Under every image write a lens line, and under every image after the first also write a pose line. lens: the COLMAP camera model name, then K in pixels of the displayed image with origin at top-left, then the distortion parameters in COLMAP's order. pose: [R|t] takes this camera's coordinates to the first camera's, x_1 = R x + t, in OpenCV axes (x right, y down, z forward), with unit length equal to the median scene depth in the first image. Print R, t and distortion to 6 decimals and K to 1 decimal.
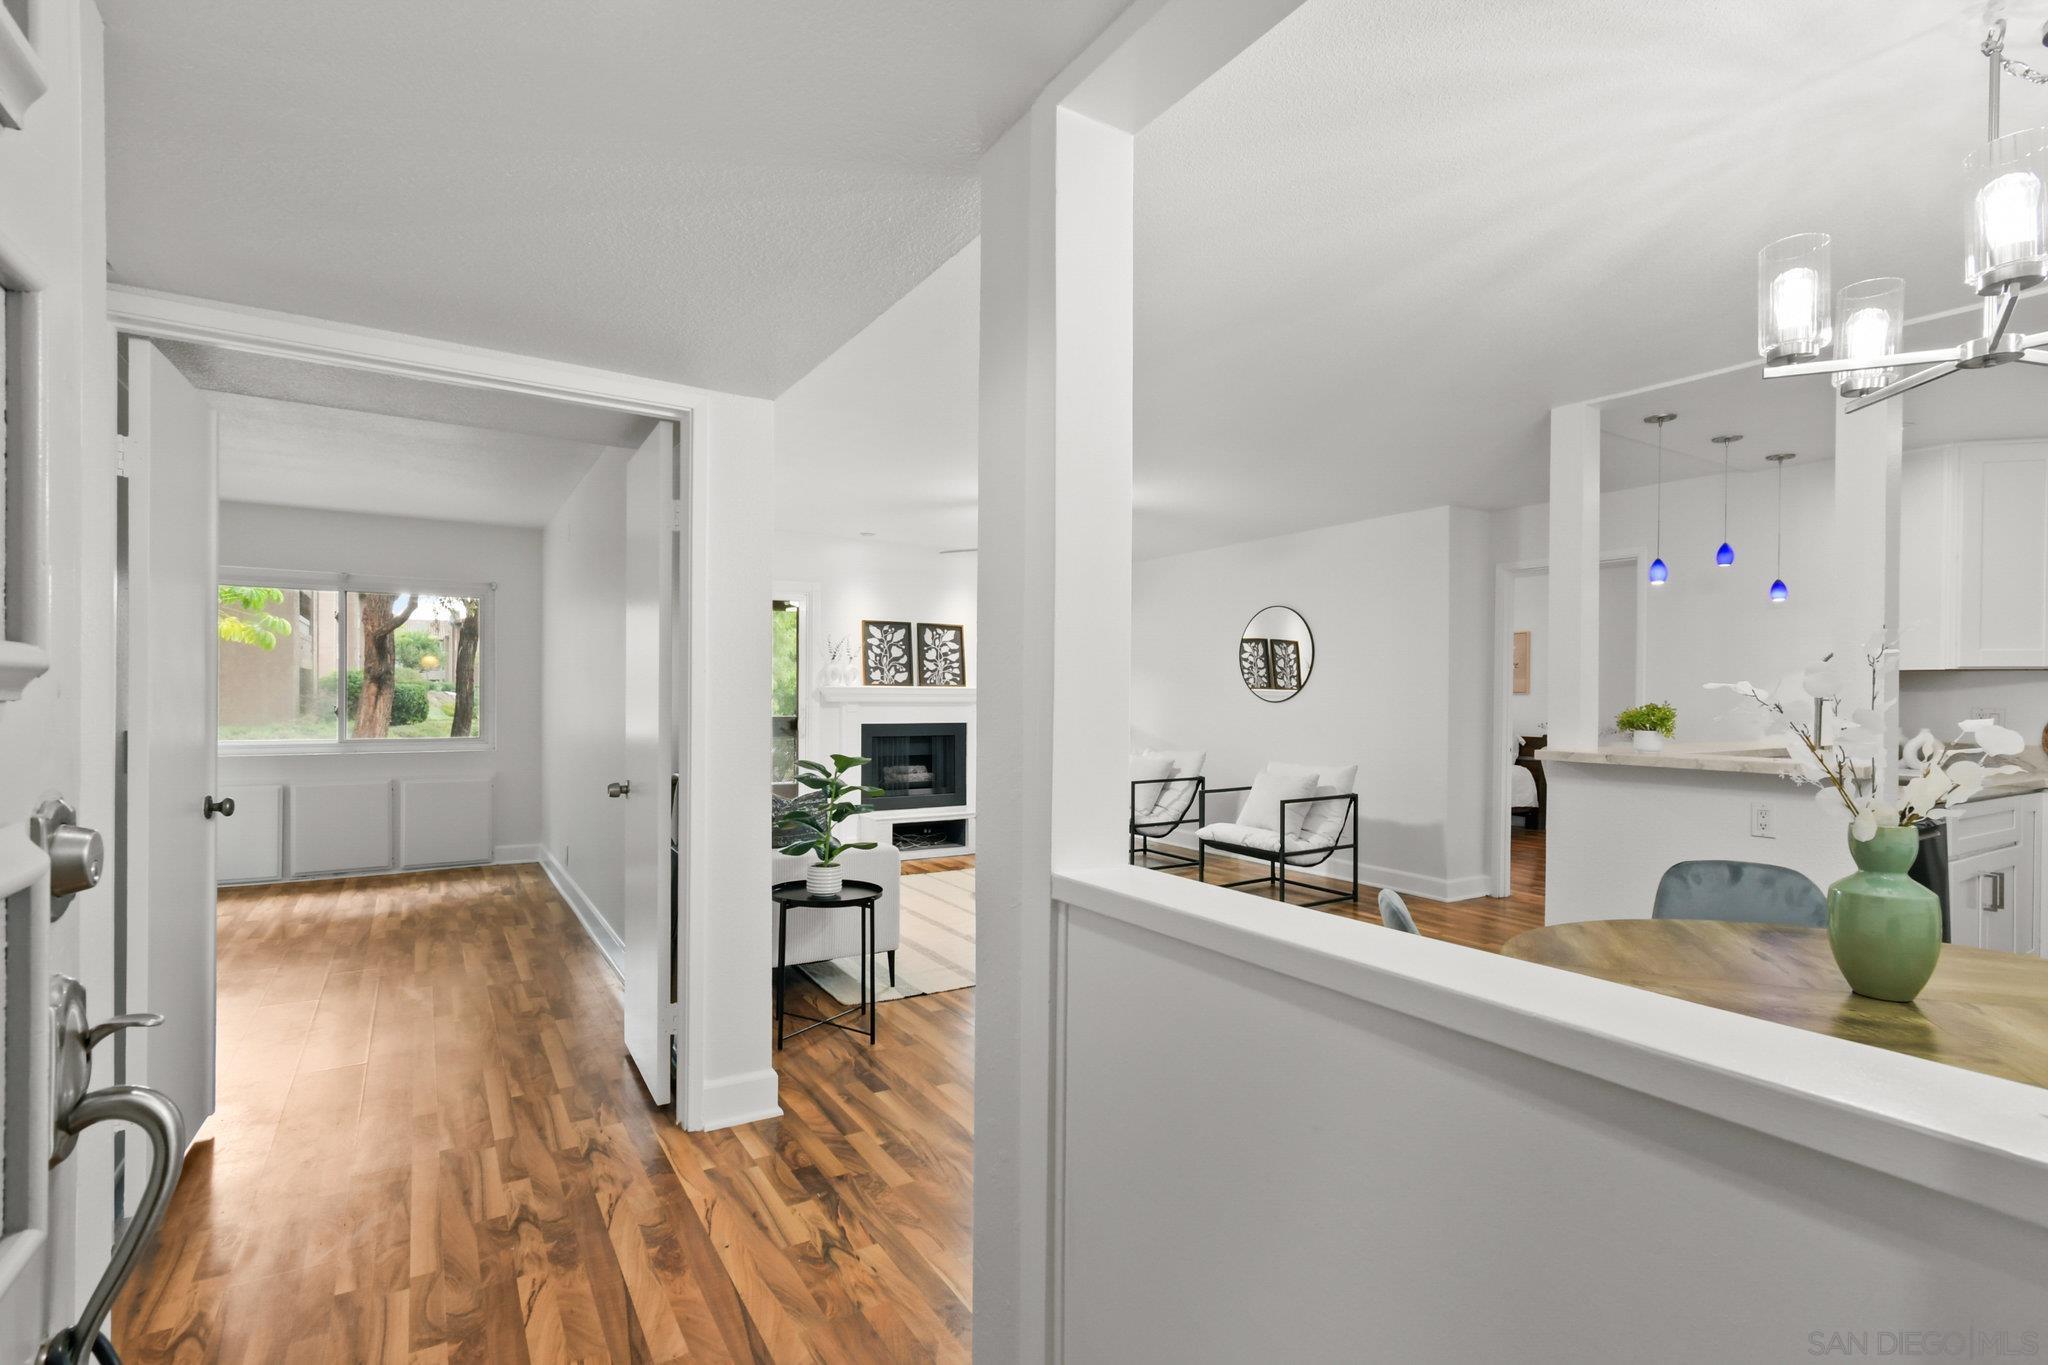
lens RADIAL K [[939.9, 0, 1011.2], [0, 939.9, 700.9], [0, 0, 1]] dist [-0.001585, 0.001545]
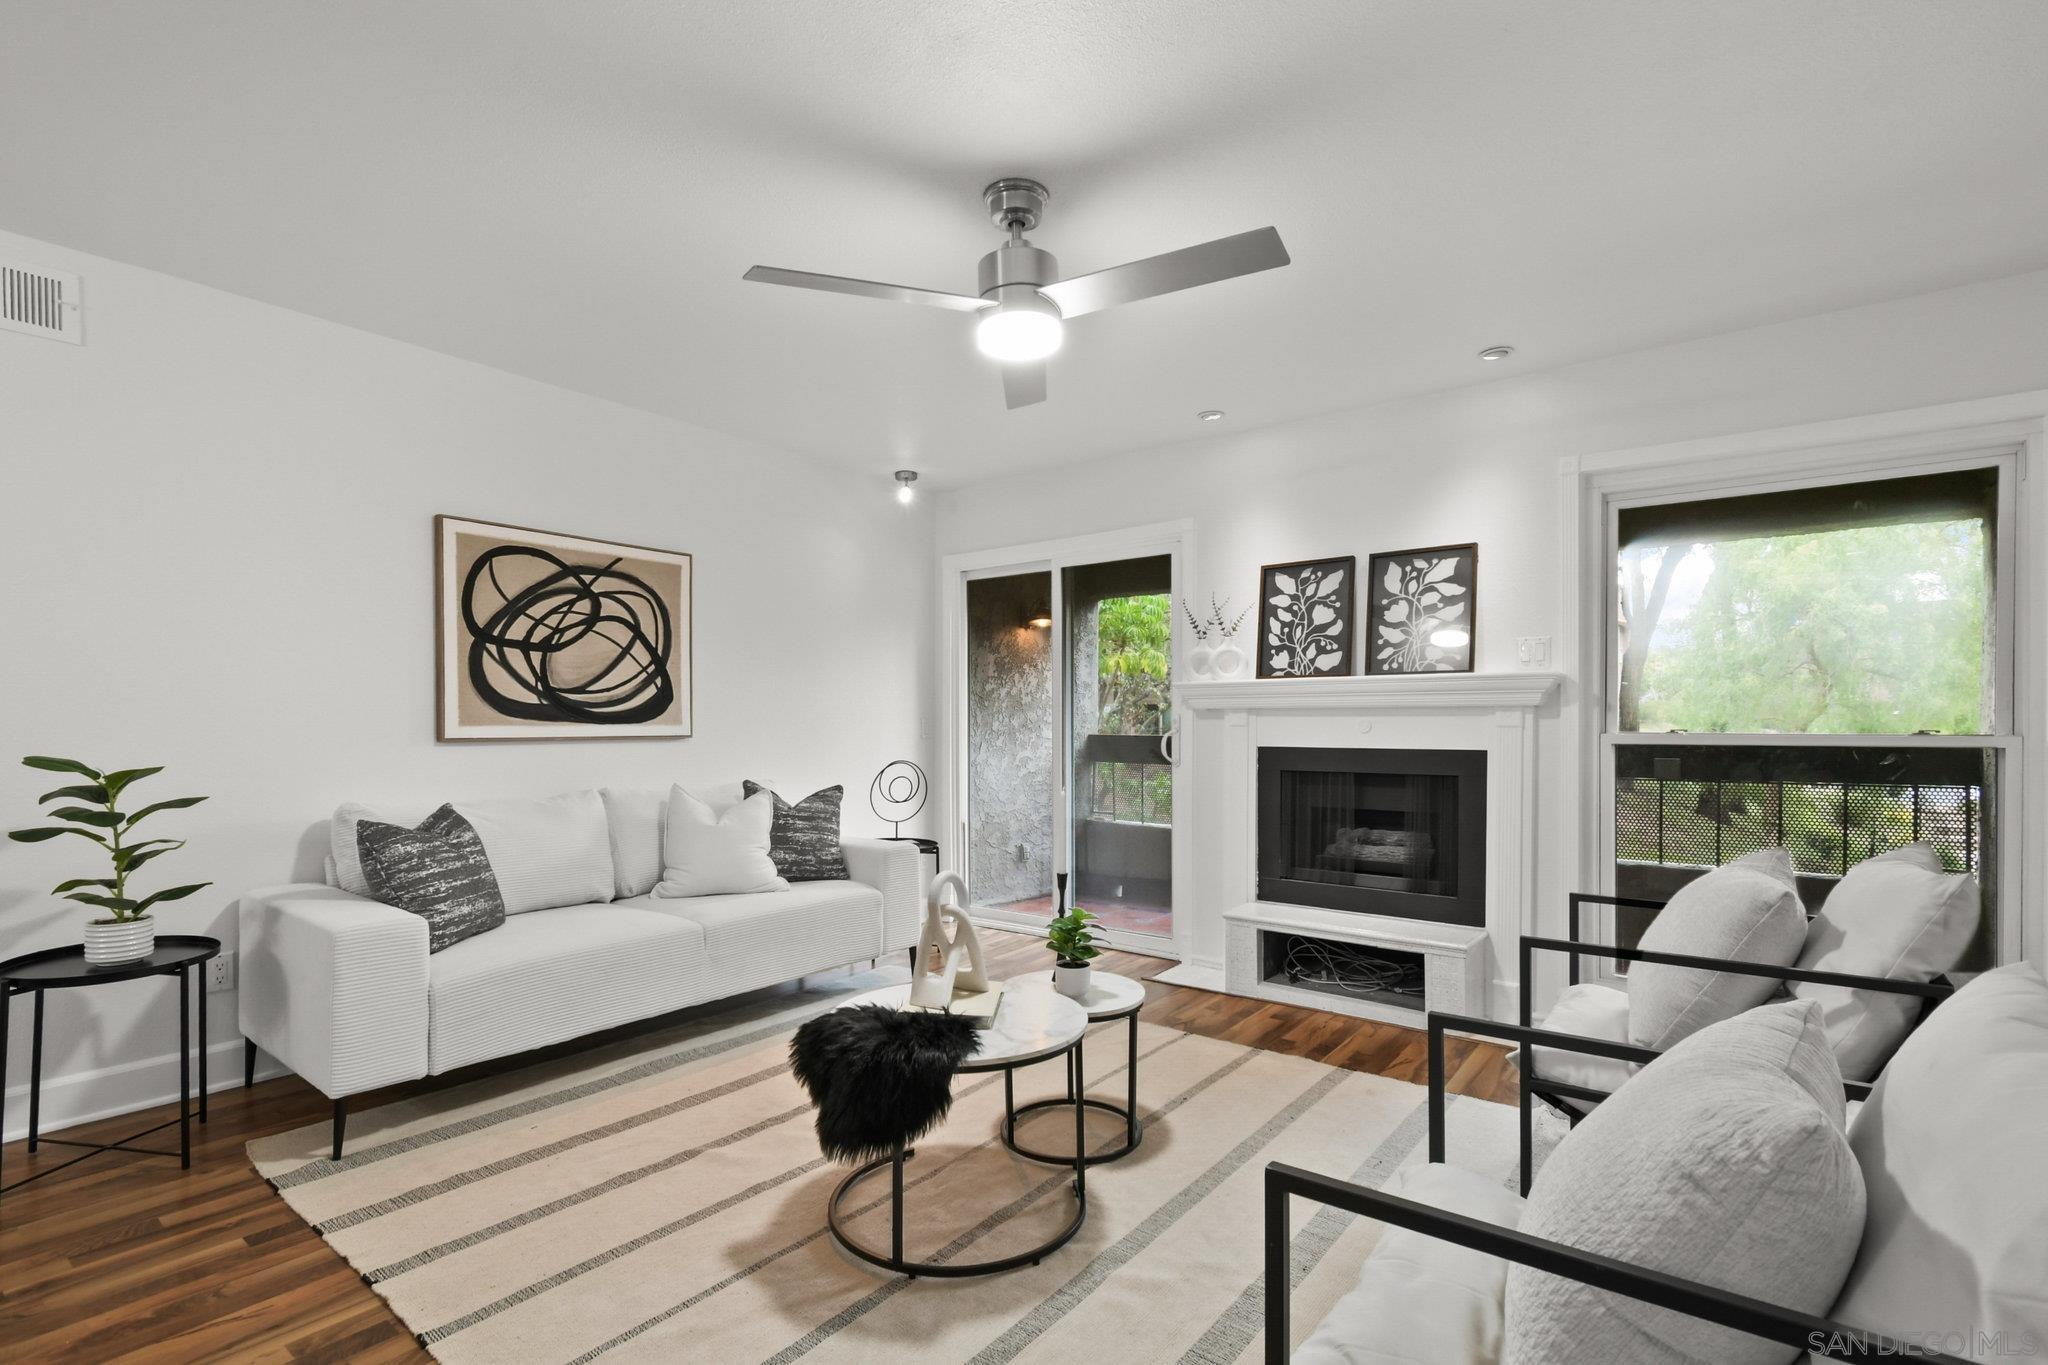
lens RADIAL K [[939.9, 0, 1050.2], [0, 939.9, 727.9], [0, 0, 1]] dist [-0.001585, 0.001545]
pose [[0.349737, -0.004725, -0.936836, 0.334161], [-0.002361, 0.999980, -0.005925, 0.016532], [0.936845, 0.004284, 0.349718, 0.675458]]
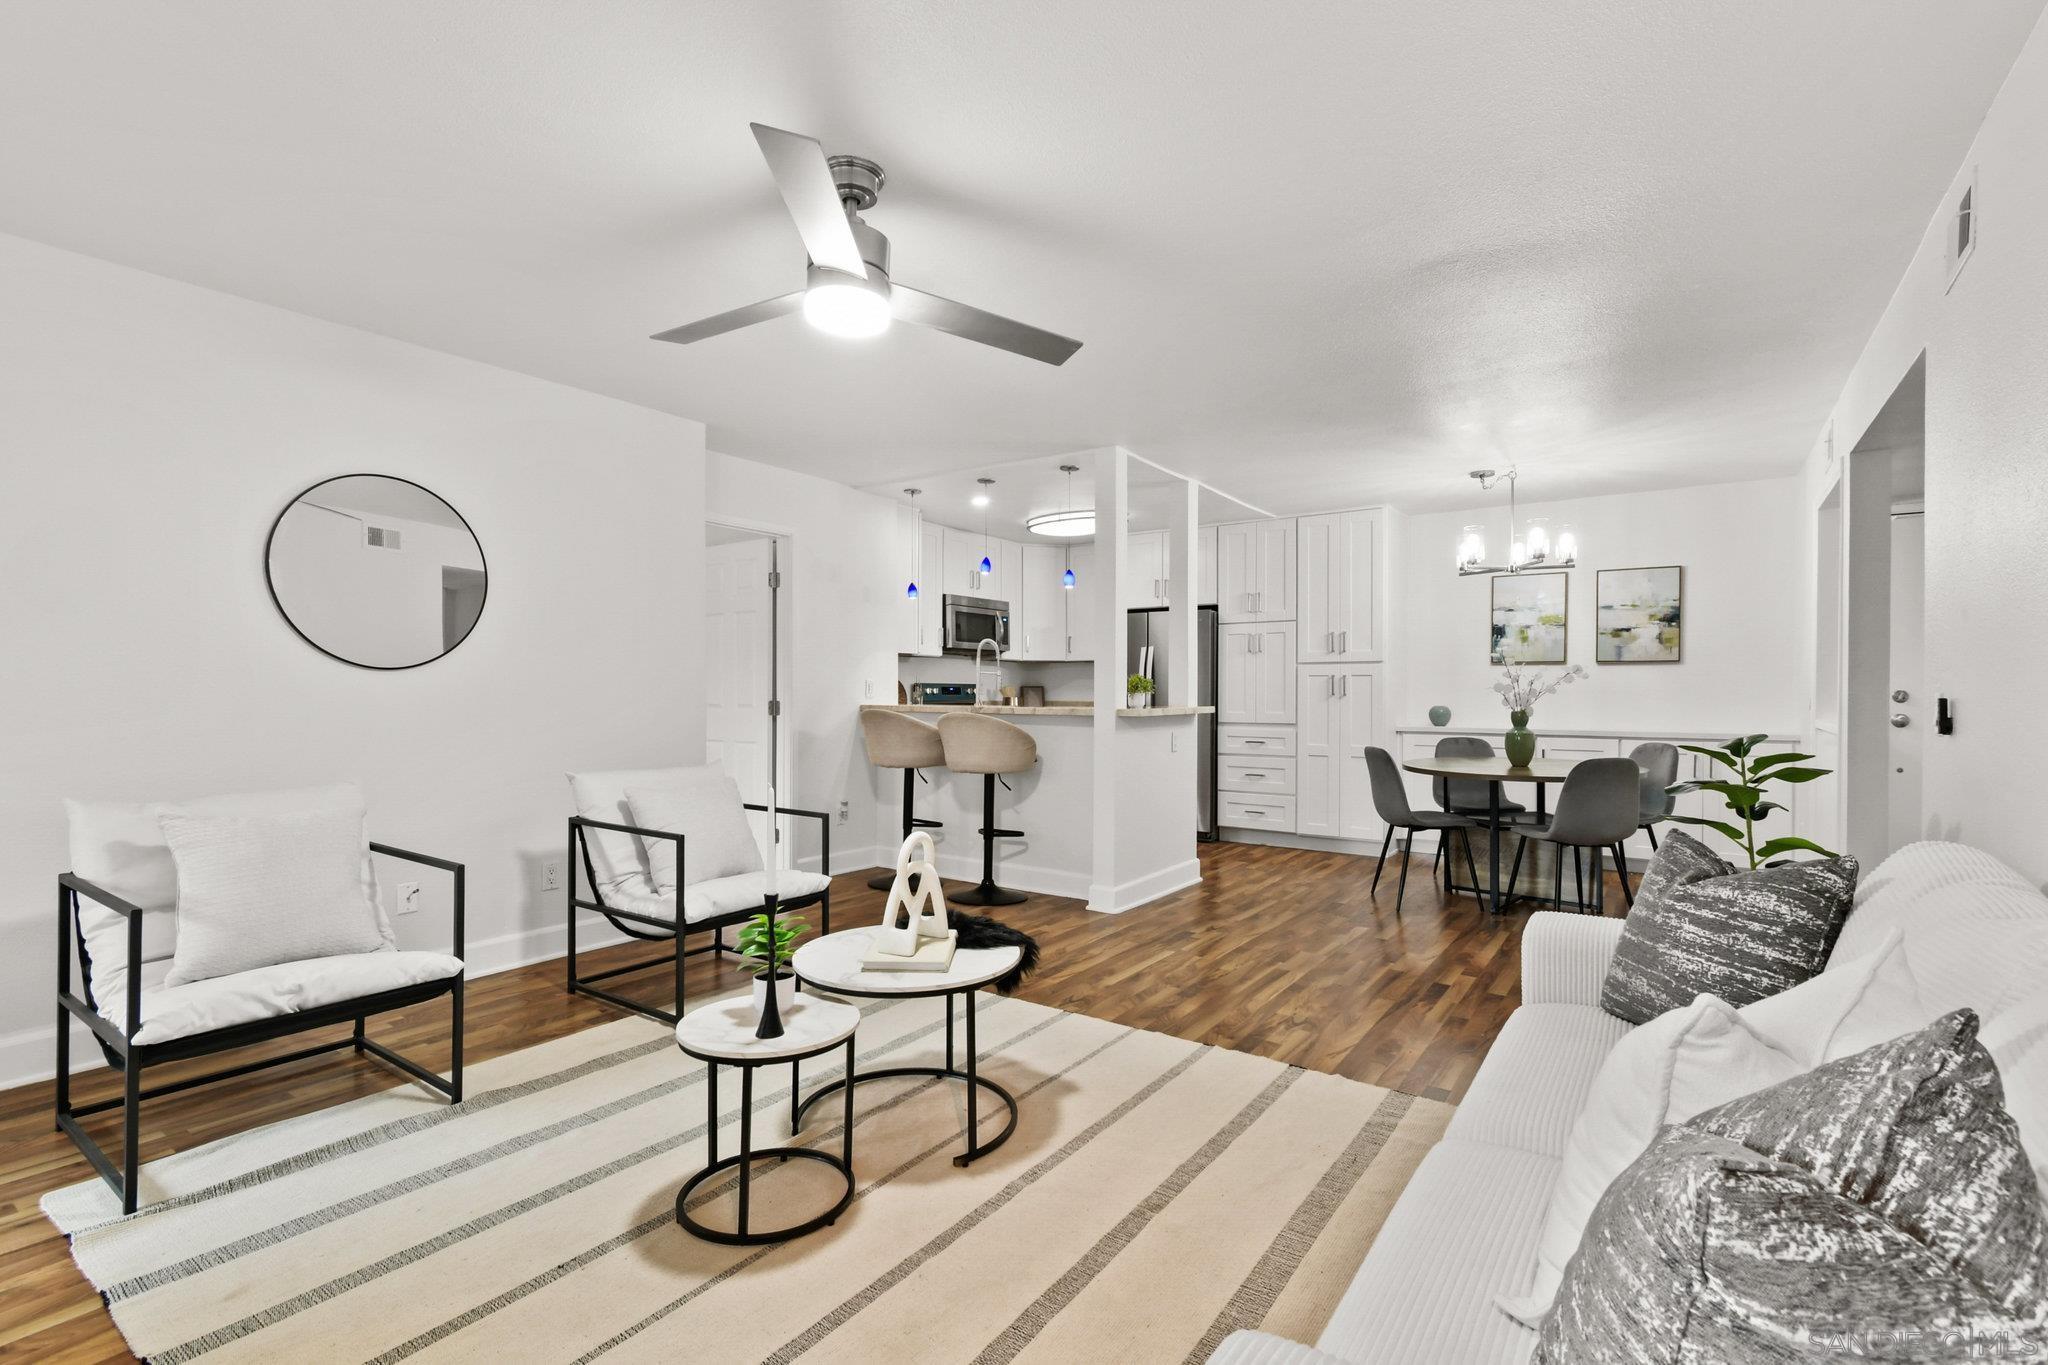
lens RADIAL K [[939.9, 0, 1035.8], [0, 939.9, 688.9], [0, 0, 1]] dist [-0.001585, 0.001545]
pose [[-0.389330, -0.010214, 0.921042, -0.302916], [-0.003791, 0.999948, 0.009486, 0.005561], [-0.921091, 0.000201, -0.389348, 0.846872]]
